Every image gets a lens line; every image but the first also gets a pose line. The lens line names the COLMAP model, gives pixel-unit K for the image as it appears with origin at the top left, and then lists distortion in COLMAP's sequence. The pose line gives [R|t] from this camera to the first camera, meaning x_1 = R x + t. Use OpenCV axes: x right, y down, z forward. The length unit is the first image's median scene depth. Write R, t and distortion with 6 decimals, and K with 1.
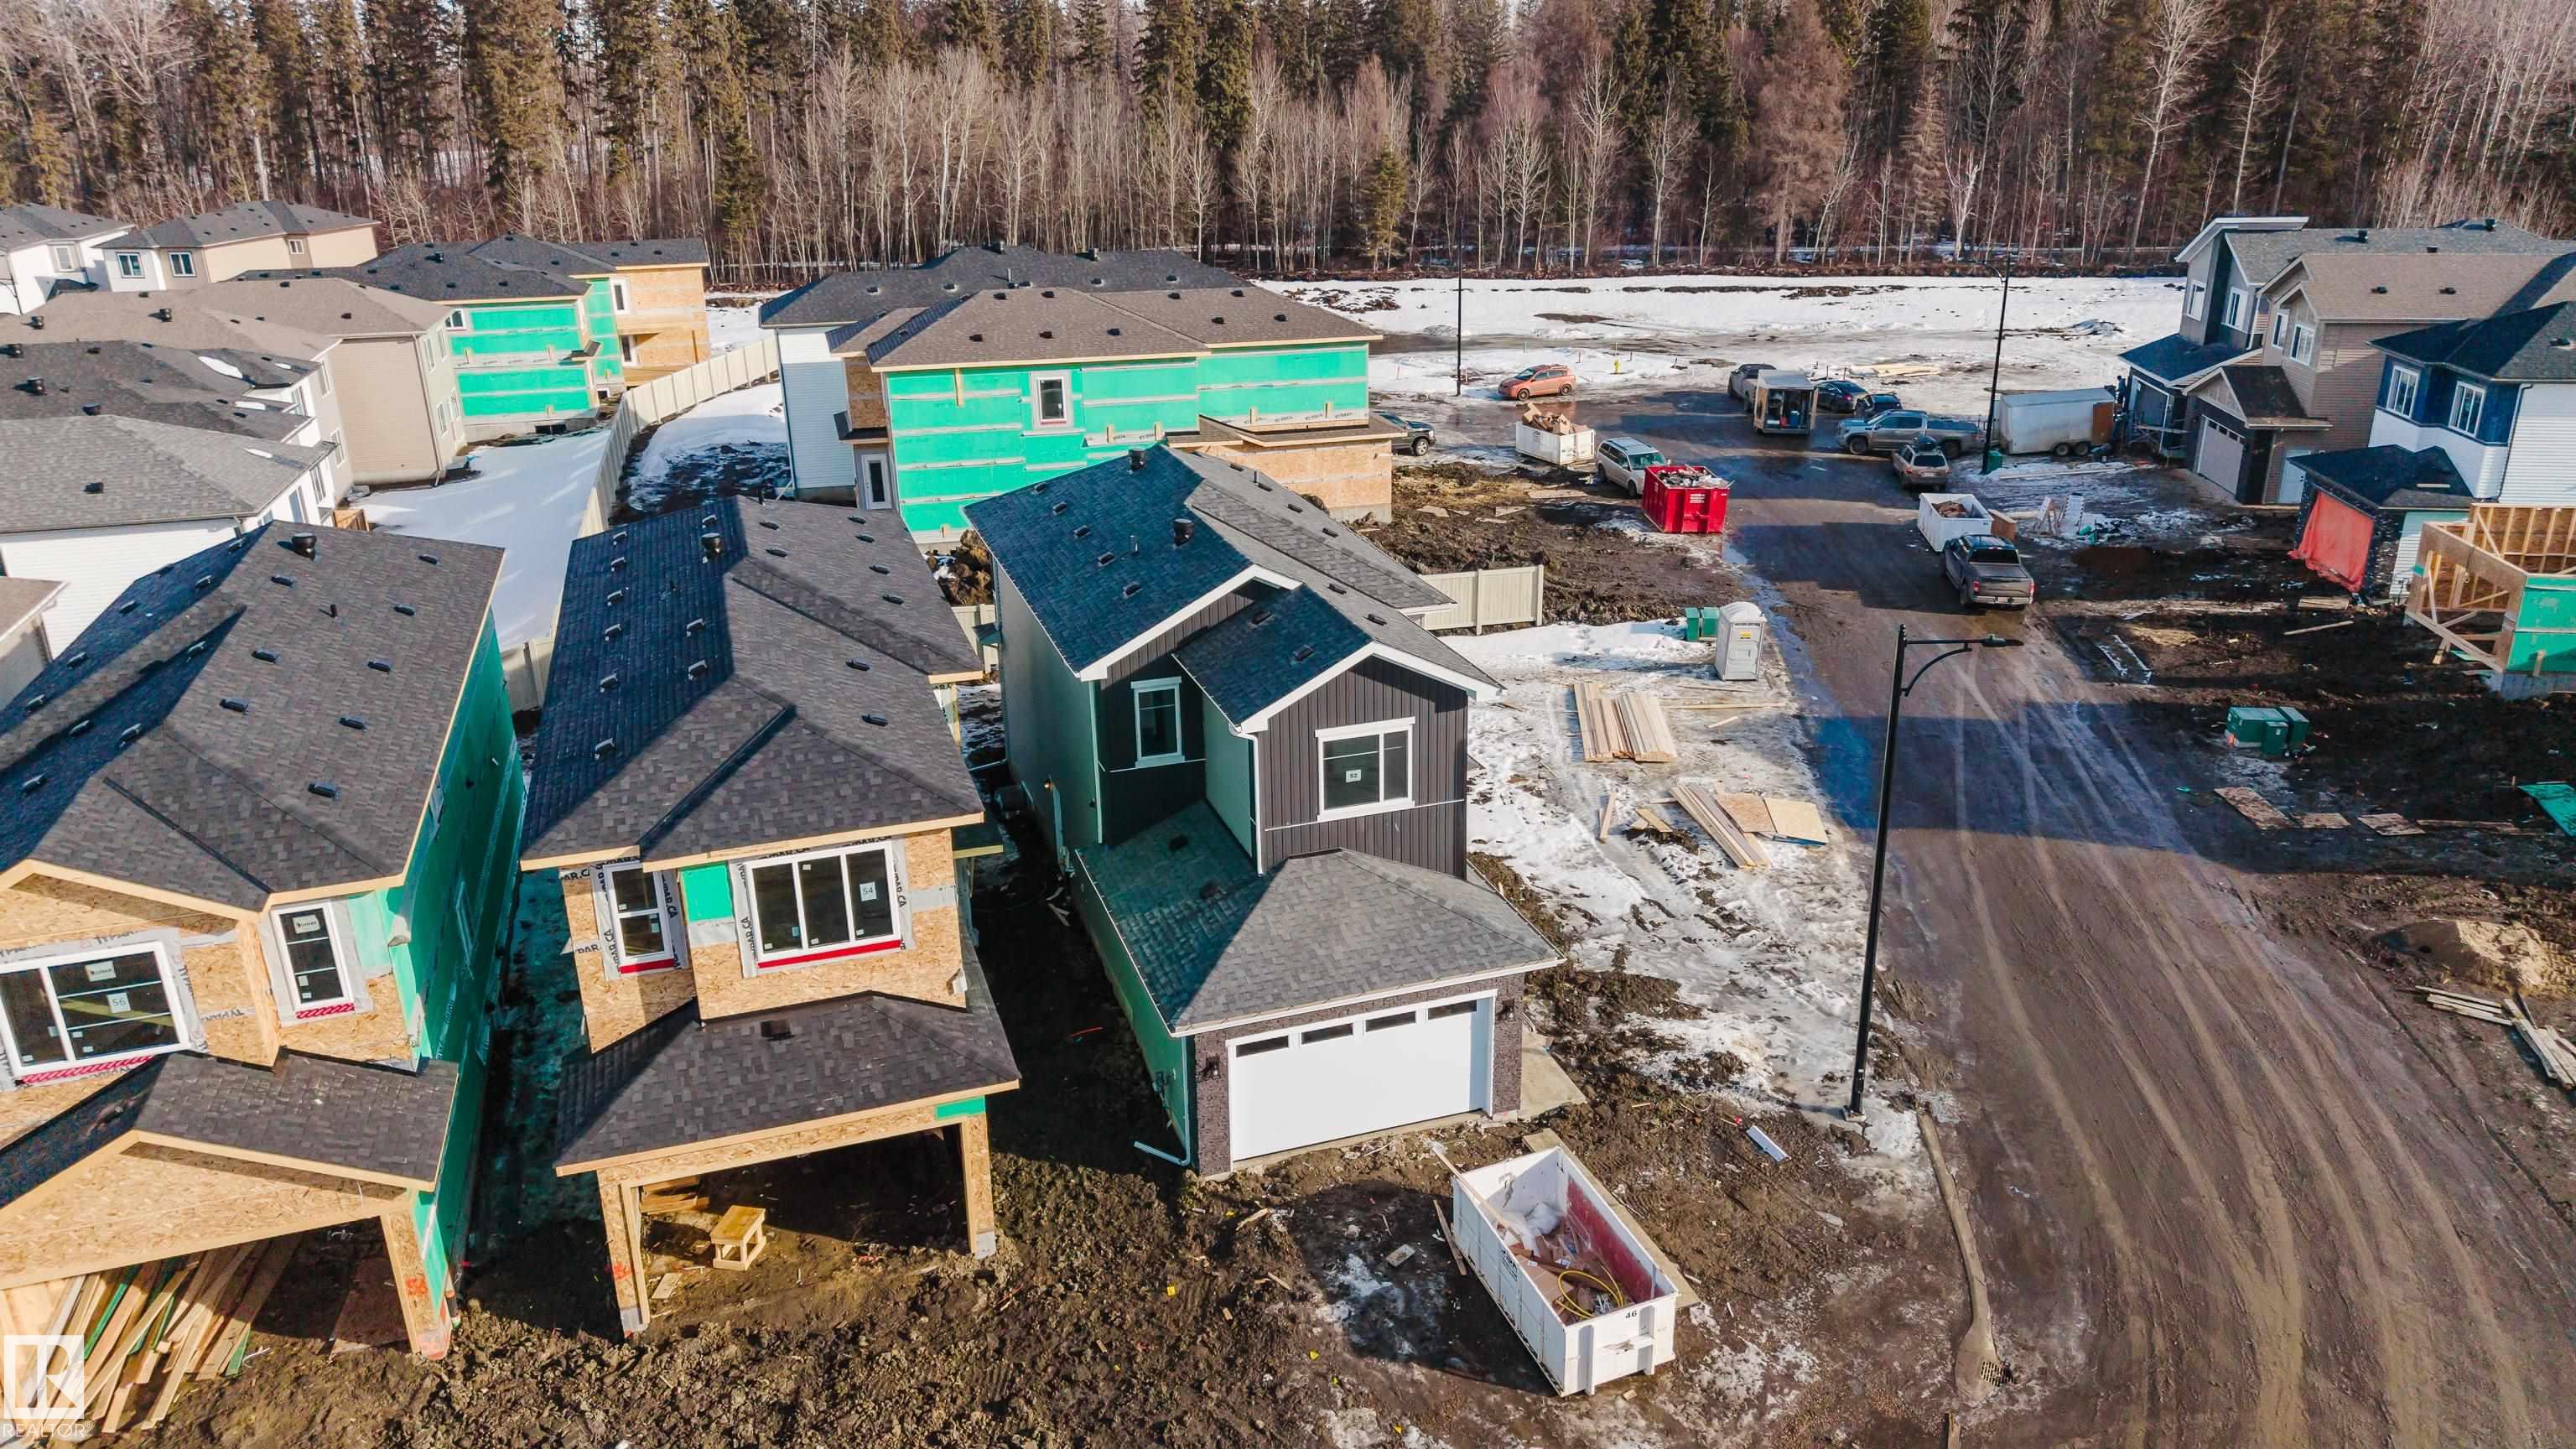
lens RADIAL K [[1740.6, 0, 1340.1], [0, 1740.6, 815.3], [0, 0, 1]] dist [0.046979, -0.060969]
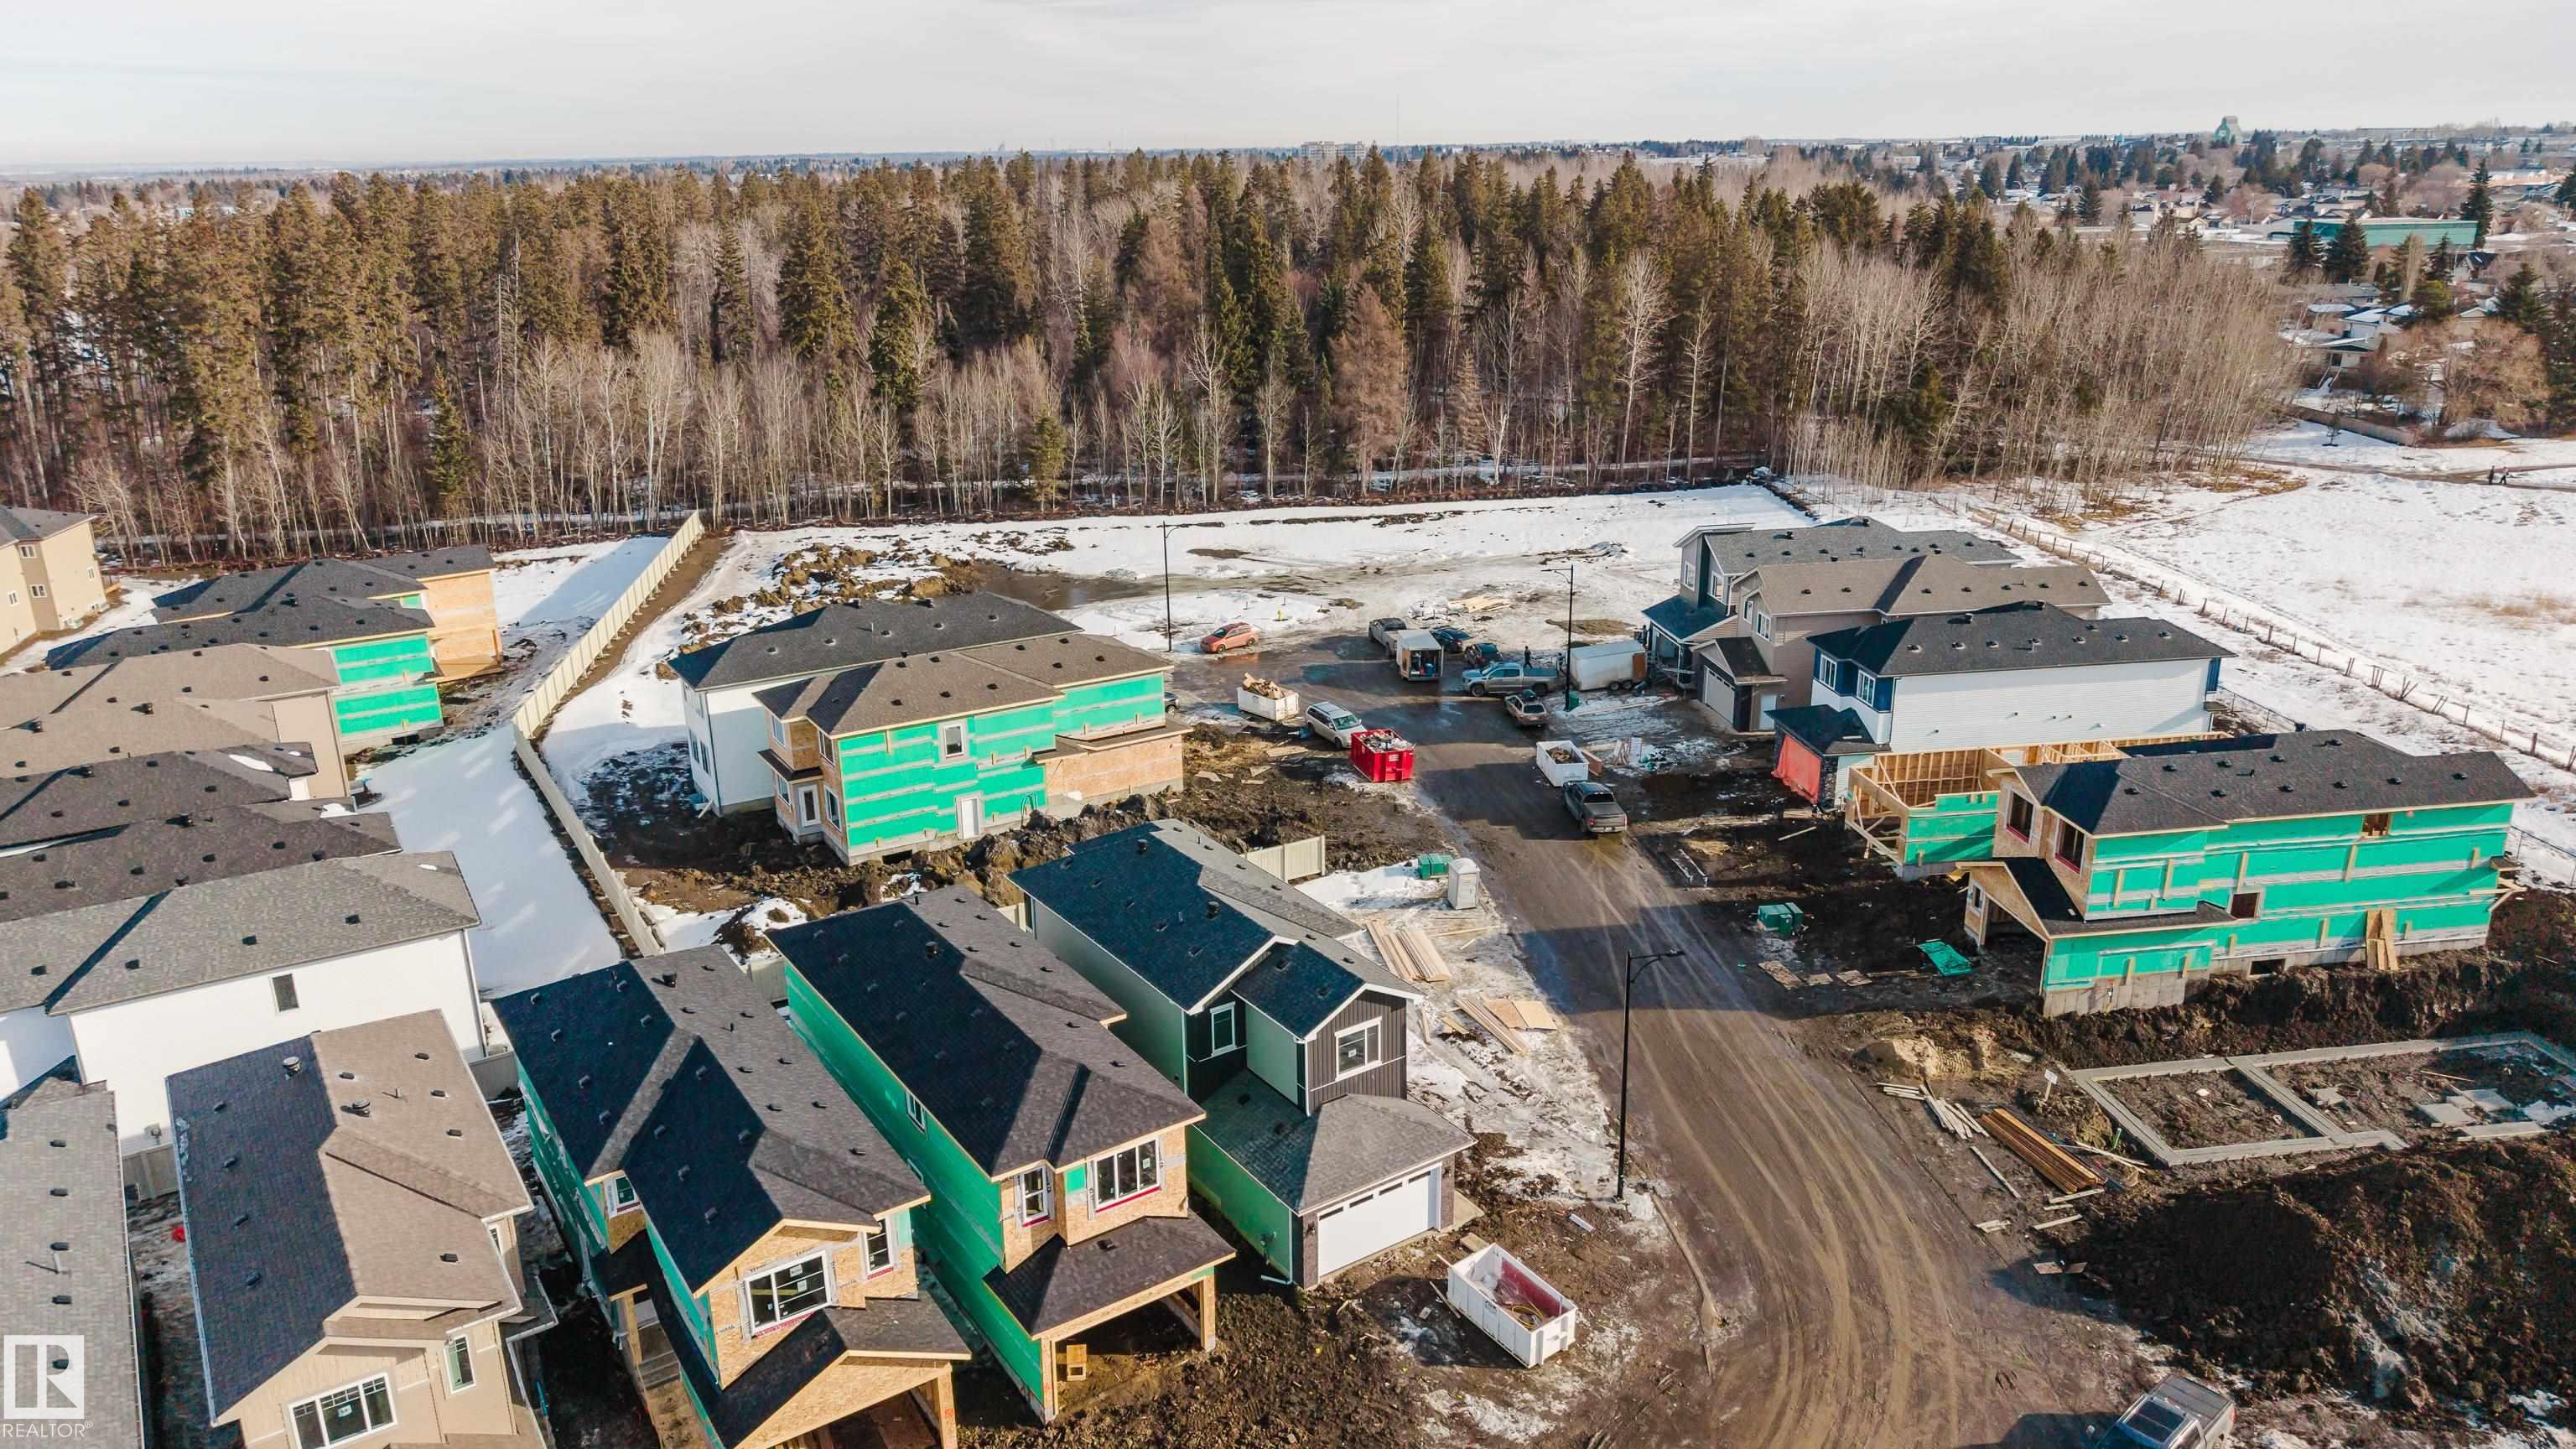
lens RADIAL K [[1740.6, 0, 1318.8], [0, 1740.6, 744.6], [0, 0, 1]] dist [0.046979, -0.060969]
pose [[0.965615, -0.083714, 0.246129, -0.419195], [0.103142, 0.992400, -0.067113, -0.210659], [-0.238640, 0.090192, 0.966911, -0.744226]]
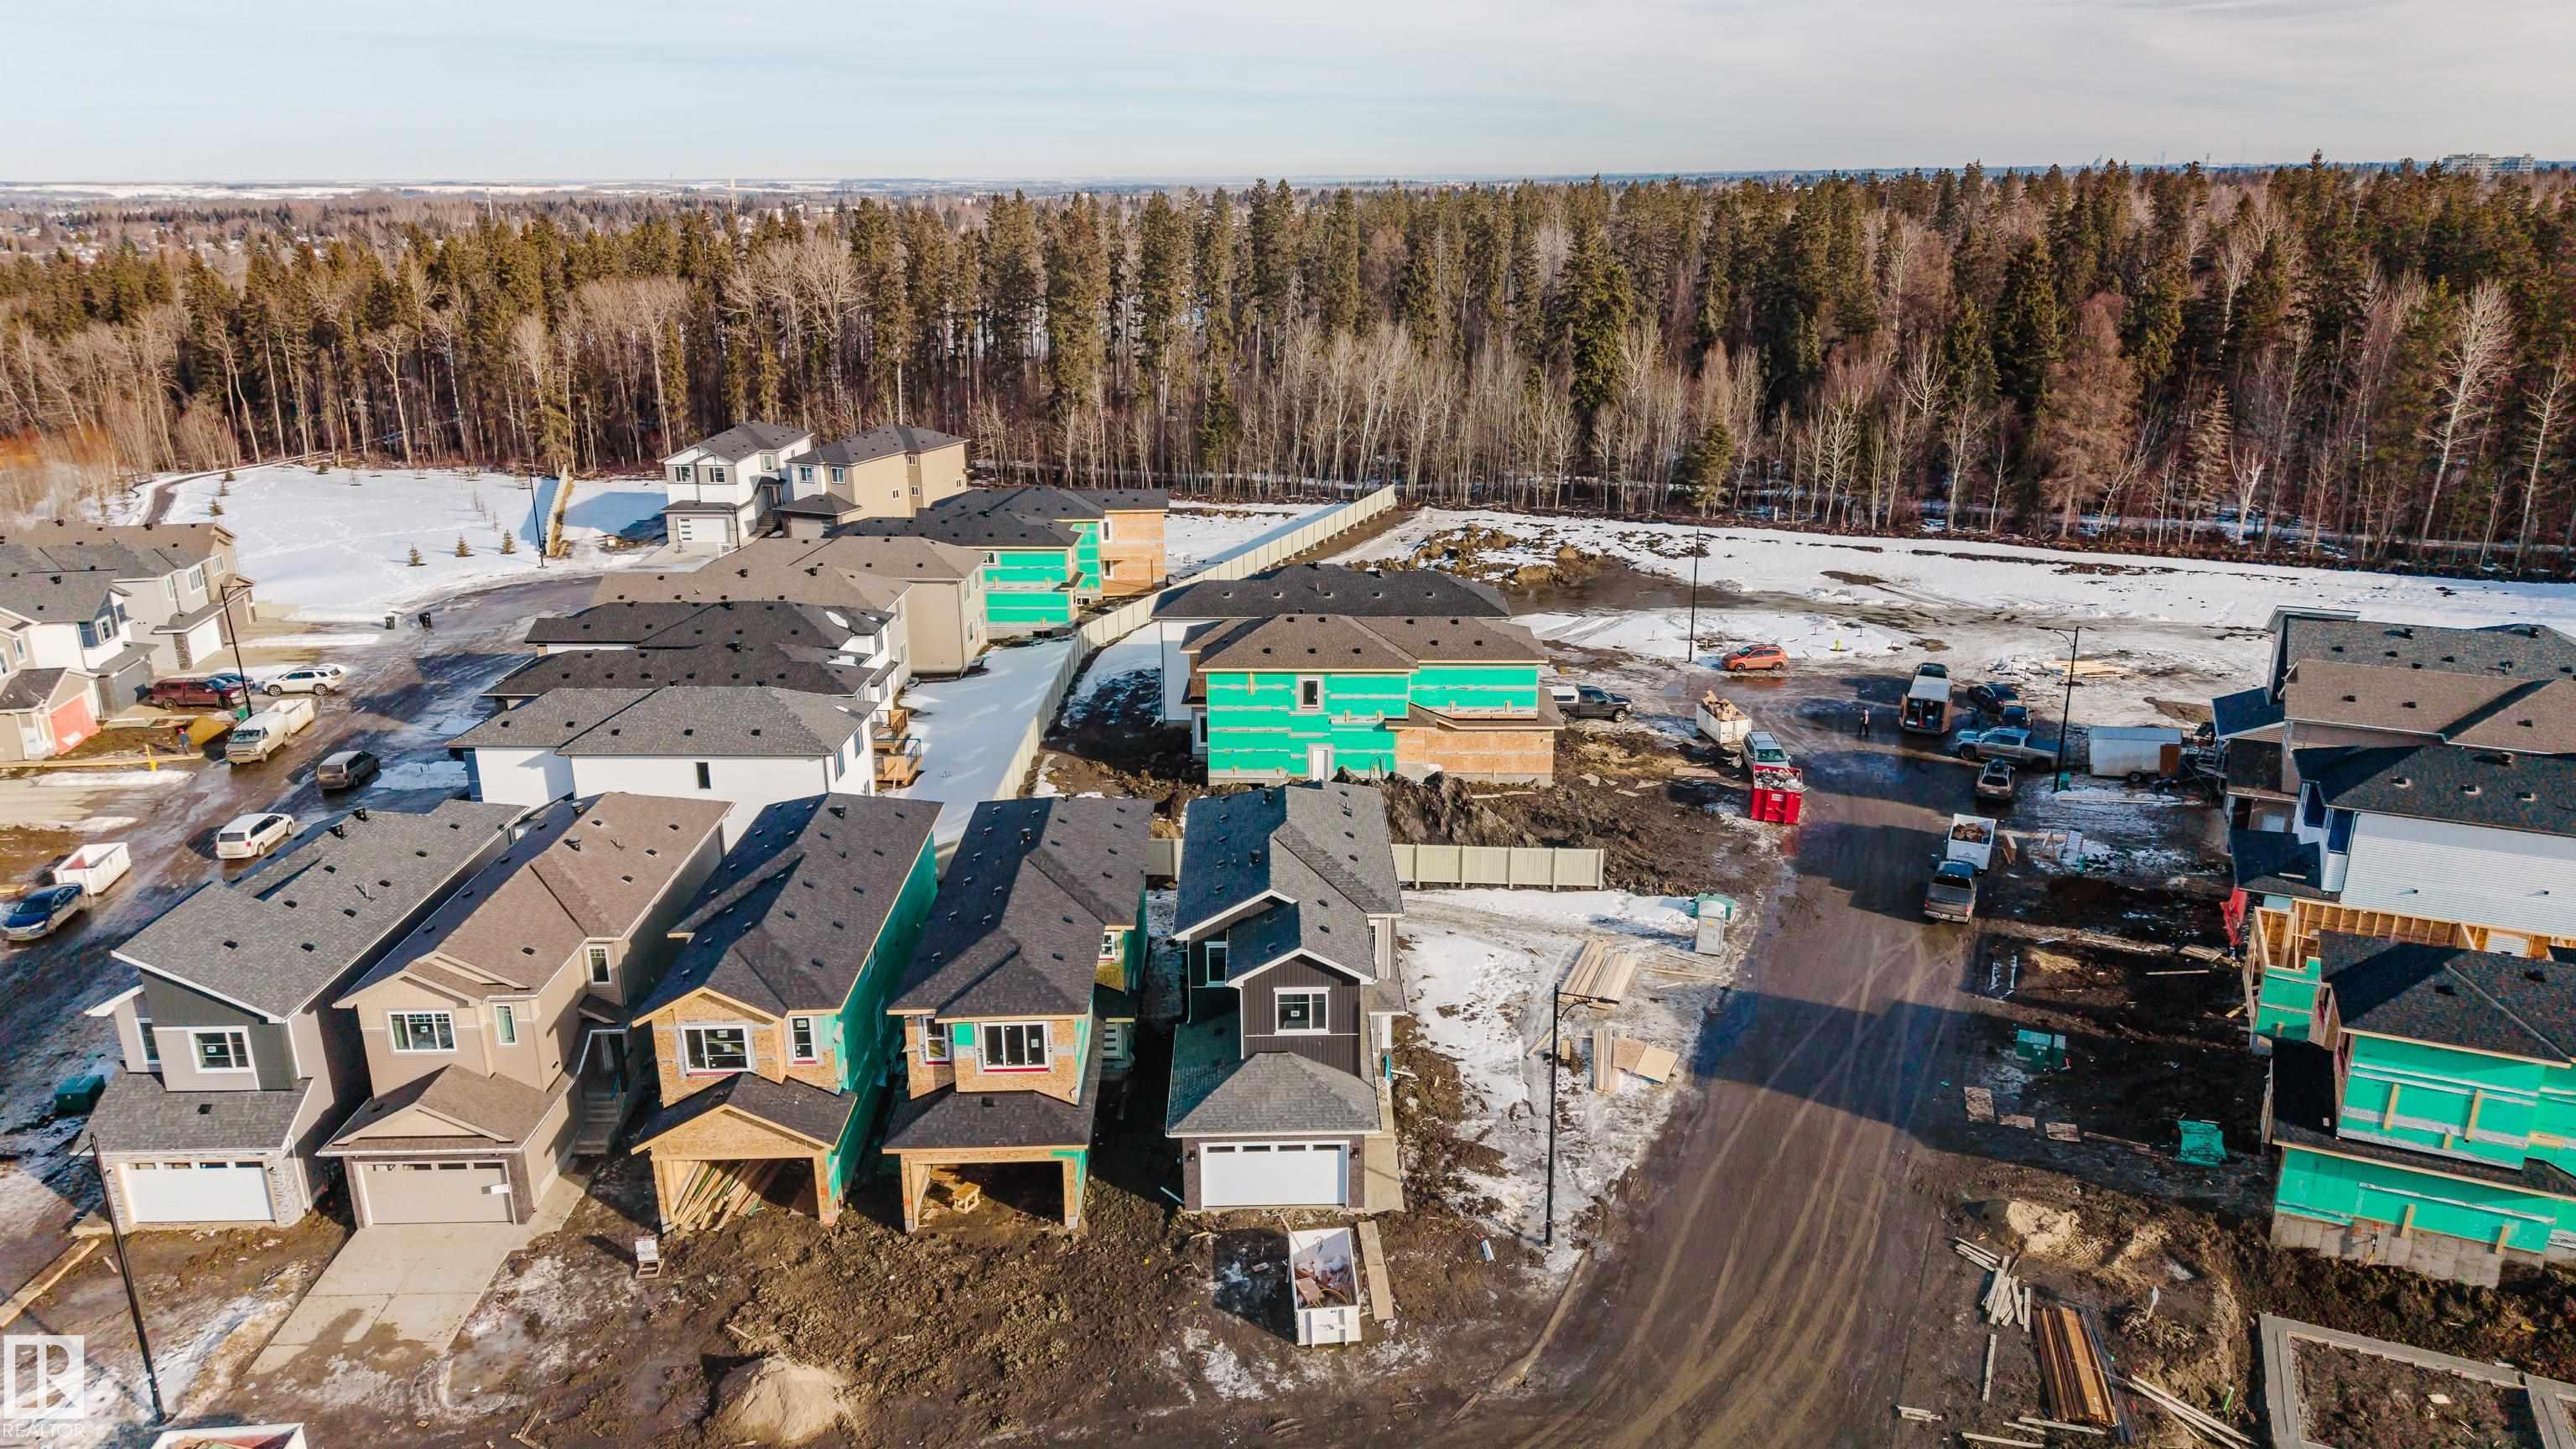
lens RADIAL K [[1740.6, 0, 1291.6], [0, 1740.6, 723.1], [0, 0, 1]] dist [0.046979, -0.060969]
pose [[0.948523, 0.098948, -0.300855, 0.507377], [-0.127978, 0.988680, -0.078318, -0.173646], [0.289700, 0.112789, 0.950449, -0.788955]]
